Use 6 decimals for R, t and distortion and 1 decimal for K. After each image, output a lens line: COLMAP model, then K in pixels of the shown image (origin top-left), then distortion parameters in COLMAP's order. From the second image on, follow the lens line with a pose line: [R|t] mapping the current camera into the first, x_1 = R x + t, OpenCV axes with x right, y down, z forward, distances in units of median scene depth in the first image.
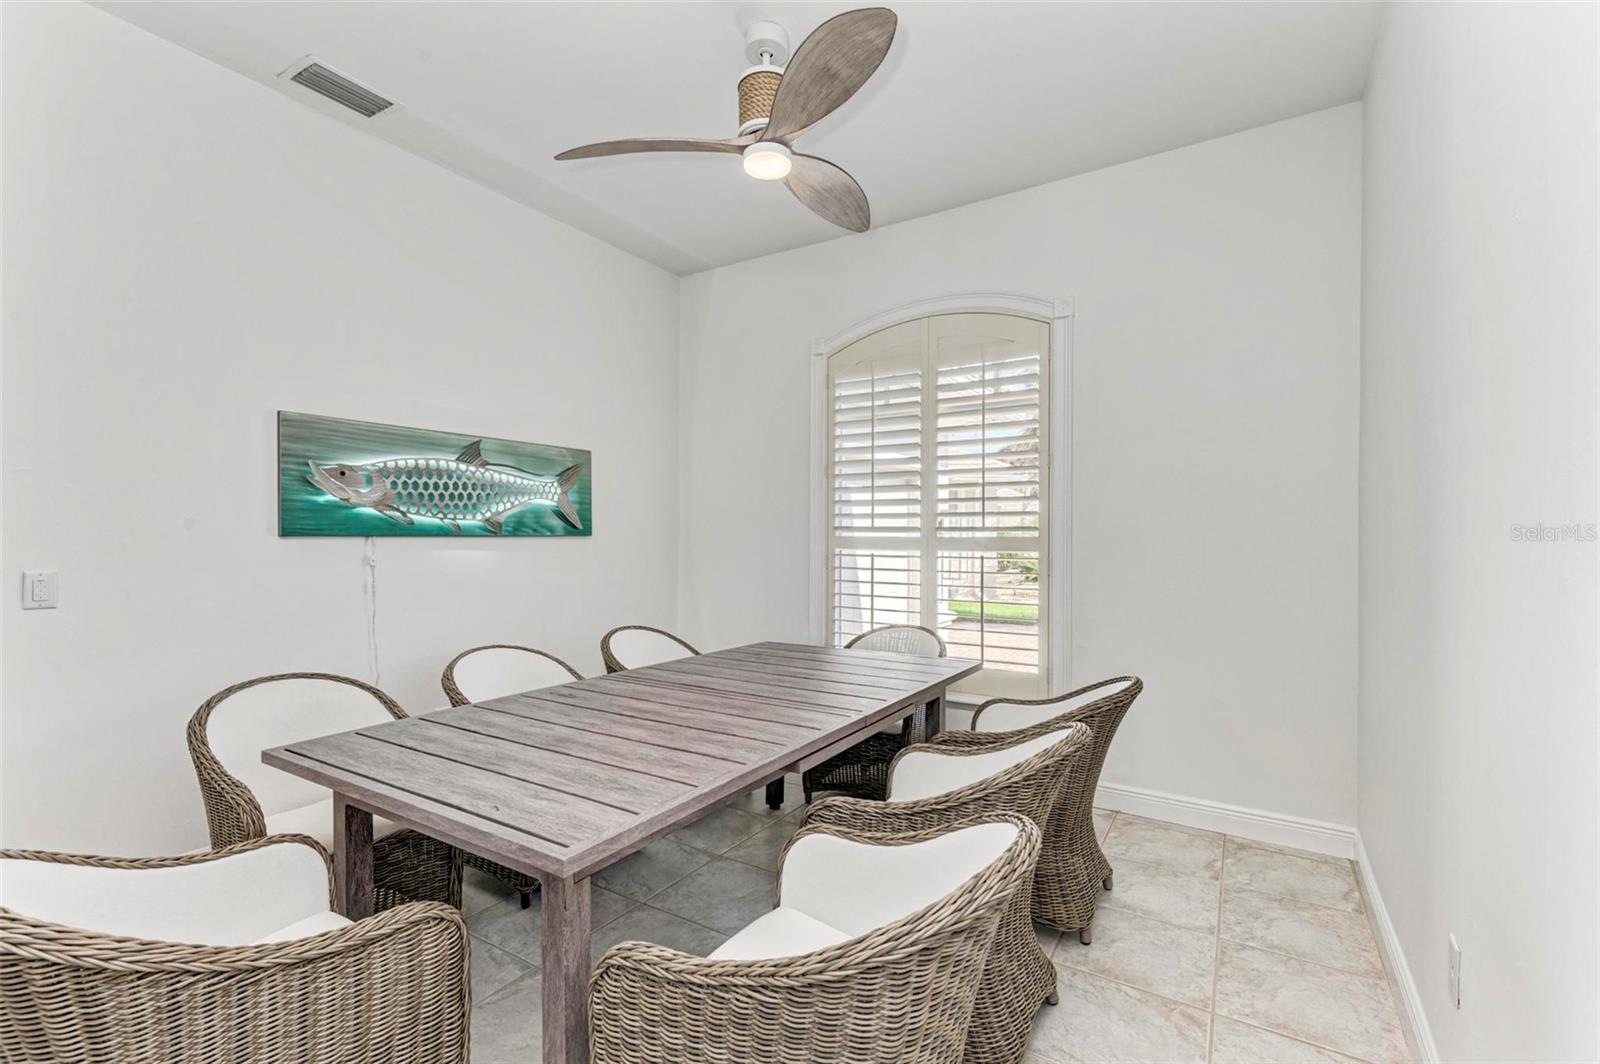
lens RADIAL K [[715.1, 0, 800.0], [0, 715.1, 532.0], [0, 0, 1]] dist [-0.000224, -0.000024]
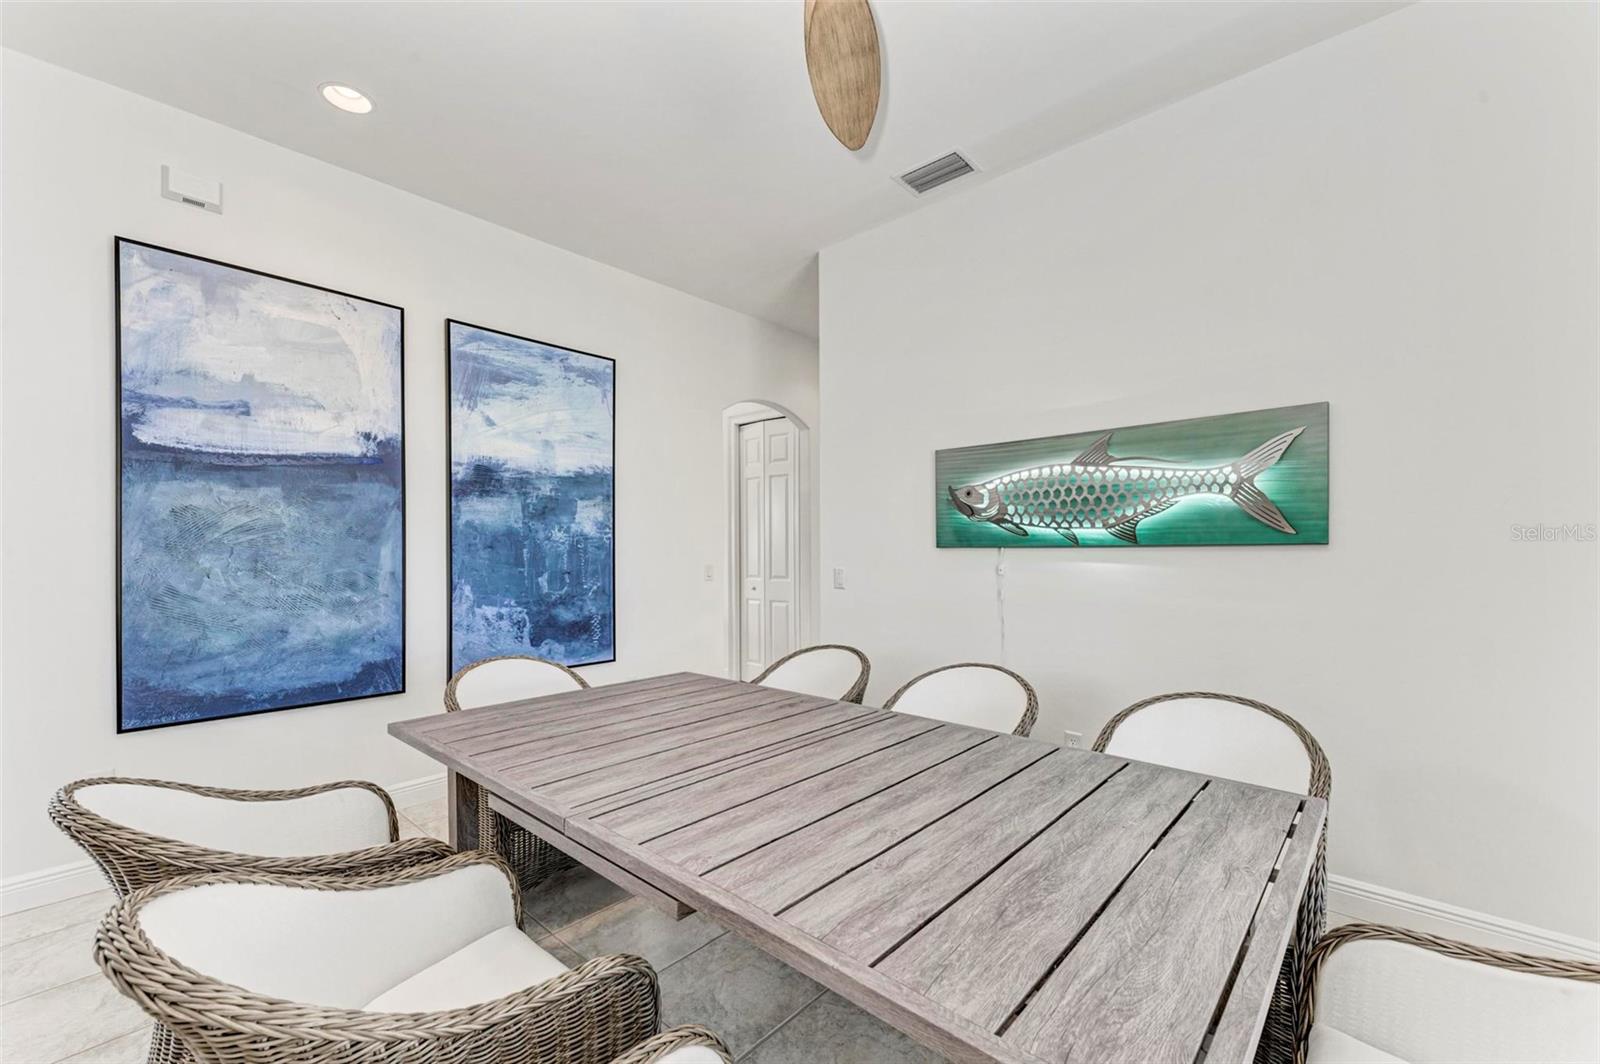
lens RADIAL K [[657.5, 0, 803.2], [0, 657.5, 549.8], [0, 0, 1]] dist [0.000573, 0.000036]
pose [[-0.177099, 0.000542, -0.984193, 0.400705], [0.007377, 0.999972, -0.000777, 0.007722], [0.984165, -0.007398, -0.177098, 0.817815]]
